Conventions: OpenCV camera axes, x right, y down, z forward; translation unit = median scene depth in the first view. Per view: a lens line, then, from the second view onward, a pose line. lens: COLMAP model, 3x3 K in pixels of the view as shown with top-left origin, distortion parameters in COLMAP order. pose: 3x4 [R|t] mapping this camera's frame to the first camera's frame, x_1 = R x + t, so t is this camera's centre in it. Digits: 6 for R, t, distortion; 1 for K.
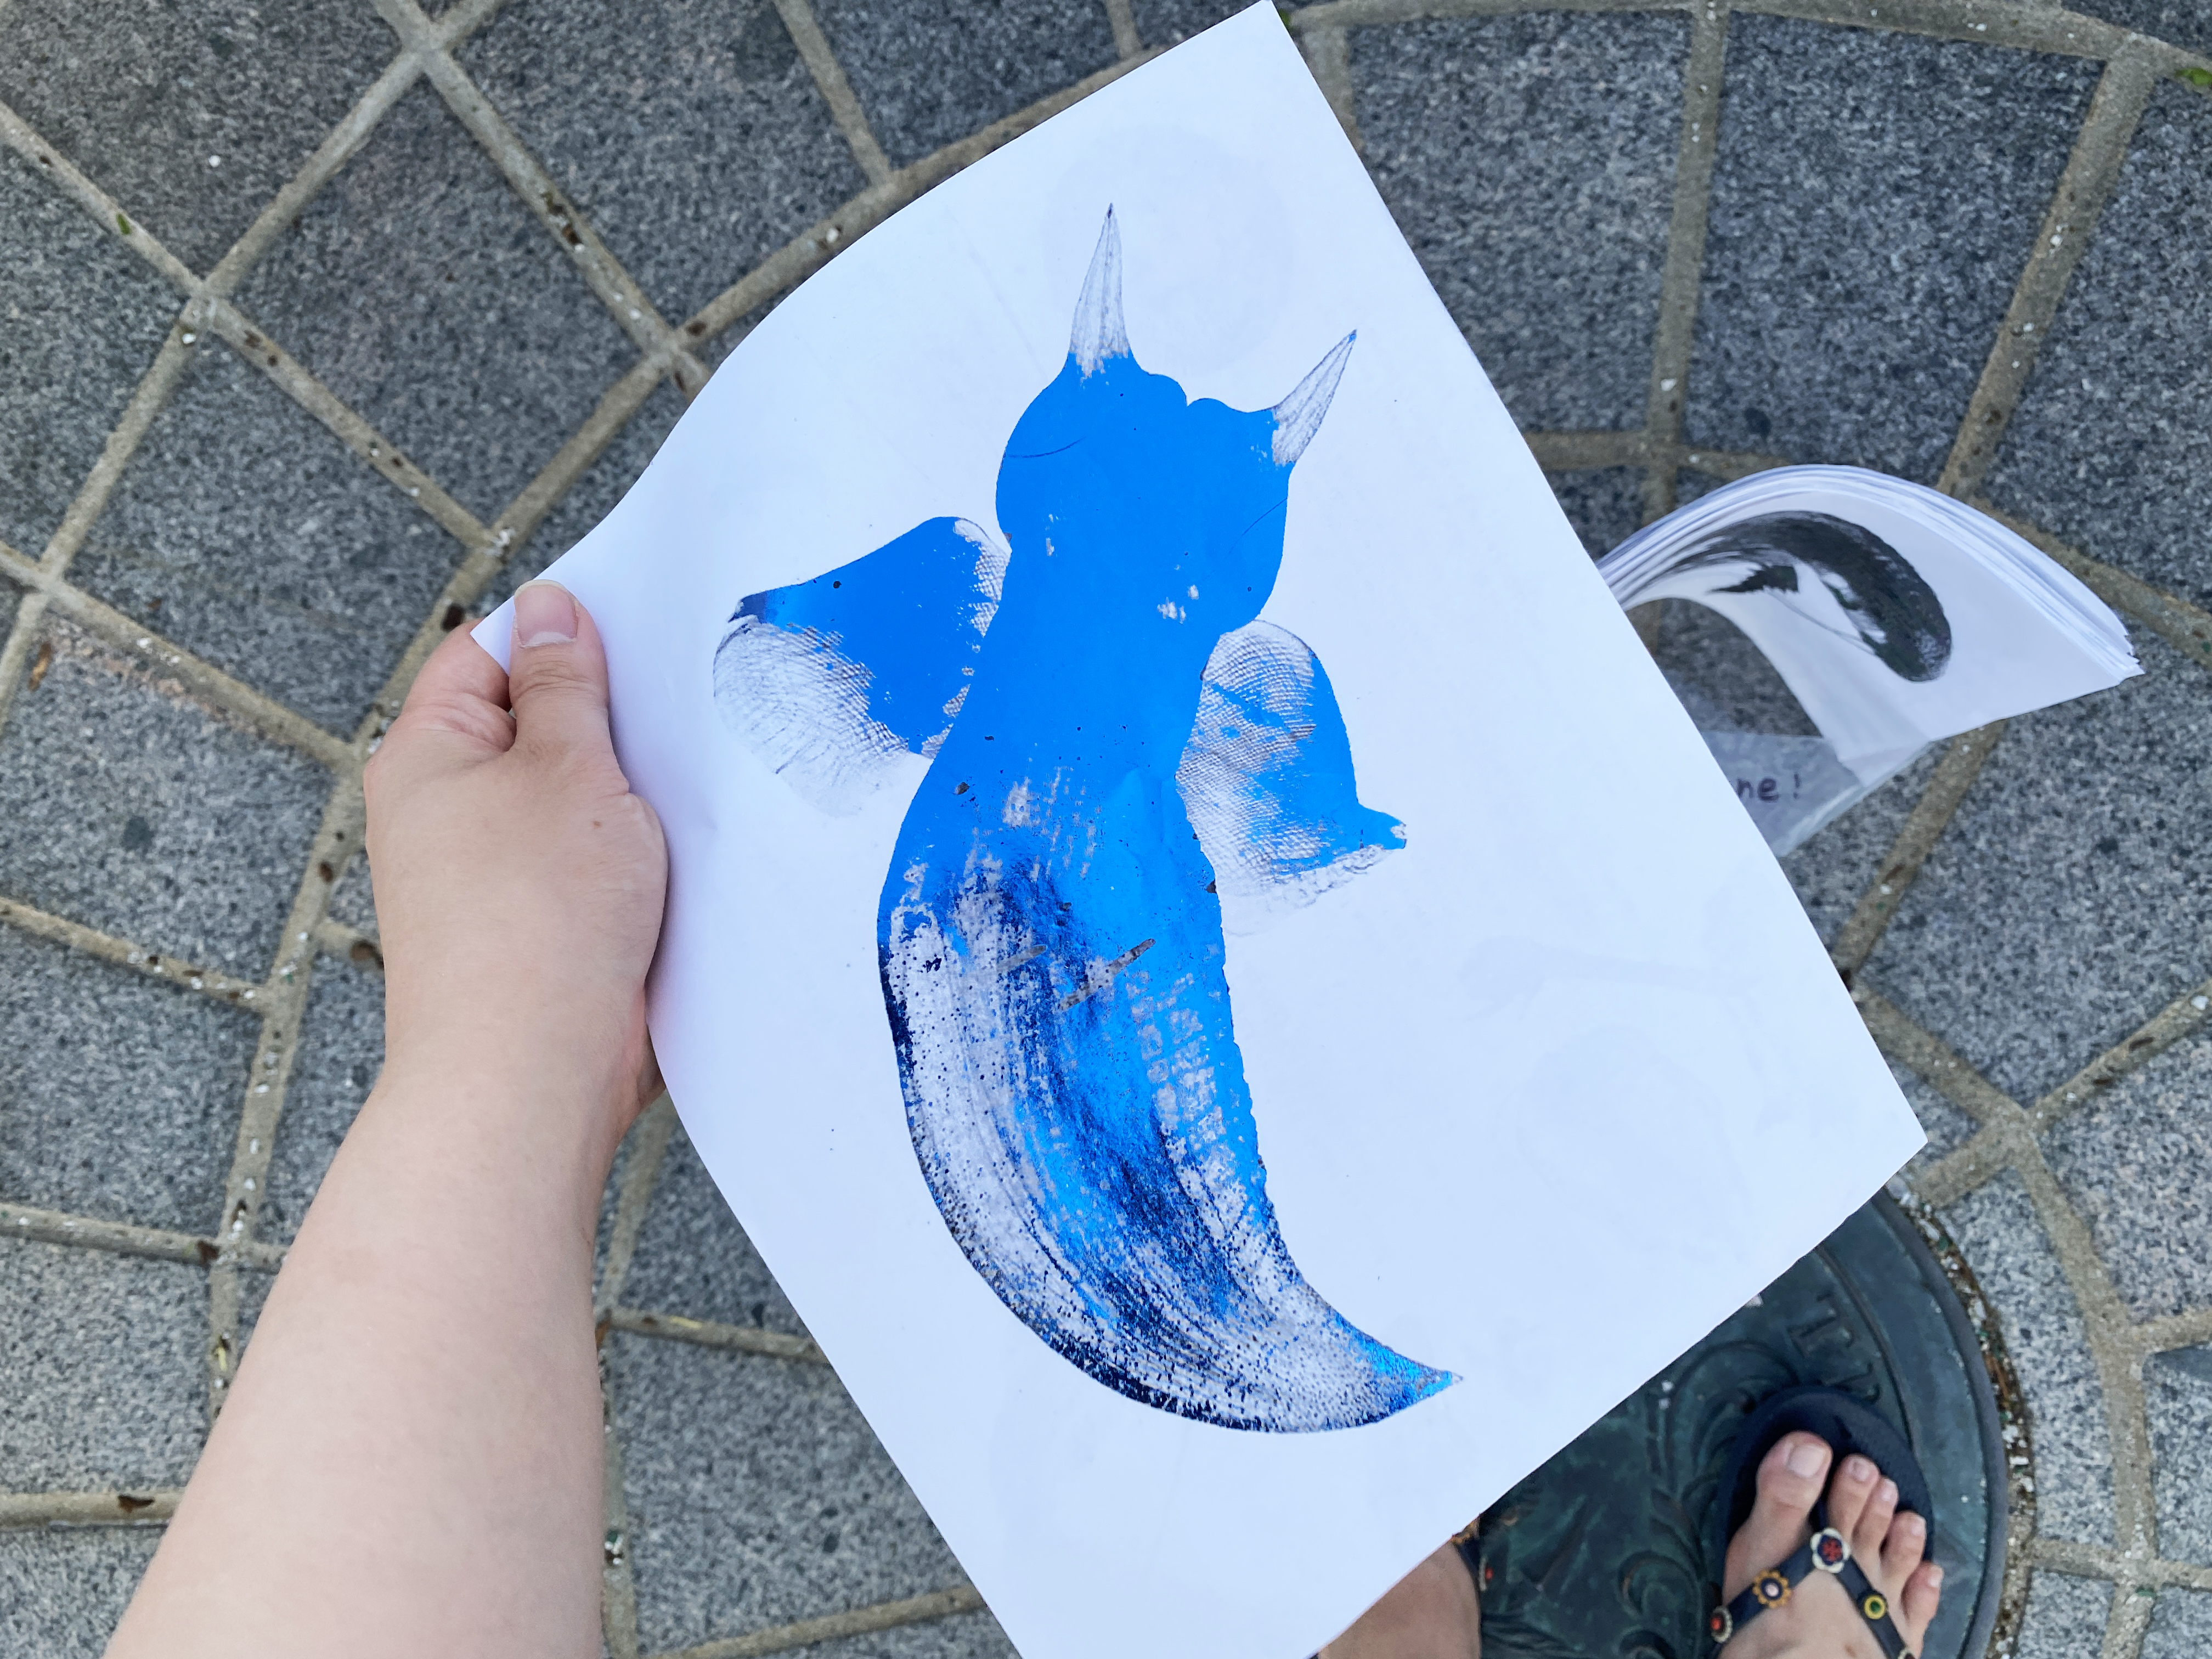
lens RADIAL K [[1663.6, 0, 1118.0], [0, 1663.6, 826.0], [0, 0, 1]] dist [0.005018, 0.000935]
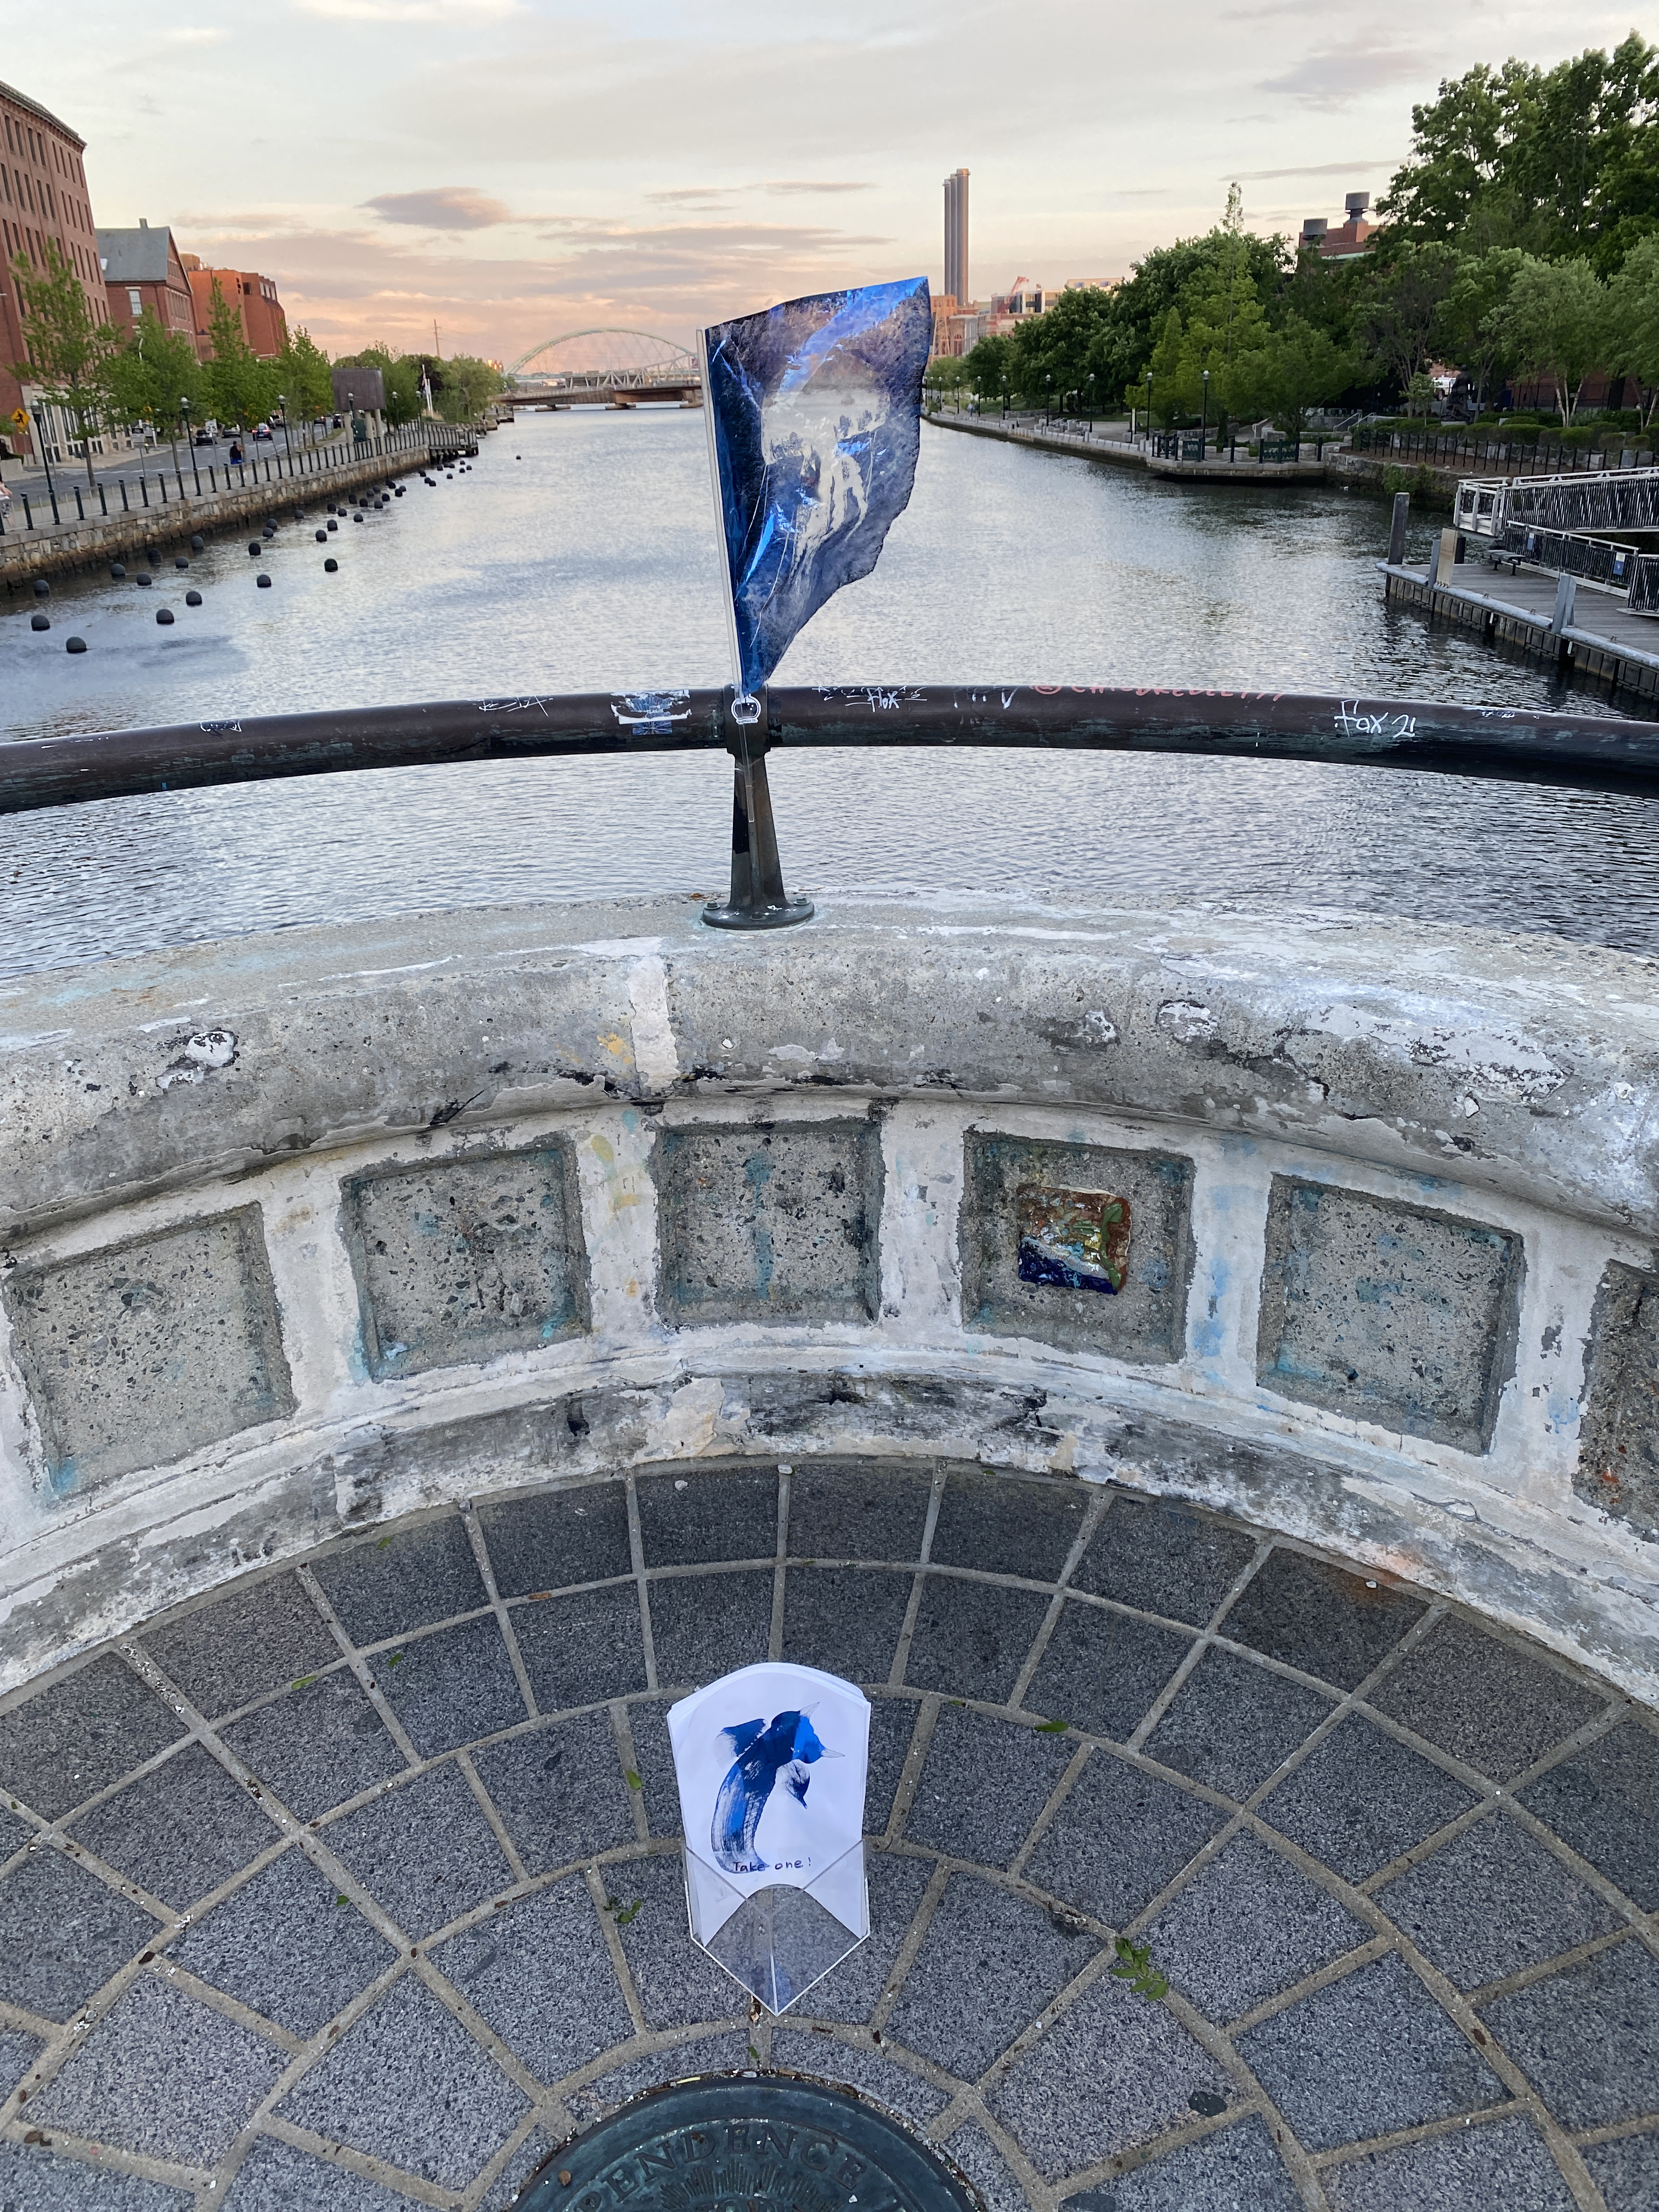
lens RADIAL K [[1663.6, 0, 821.4], [0, 1663.6, 1101.5], [0, 0, 1]] dist [0.005018, 0.000935]
pose [[0.984805, 0.081596, 0.153301, -0.023968], [0.109867, 0.390906, -0.913850, 1.300669], [-0.134492, 0.916807, 0.376002, -0.679160]]
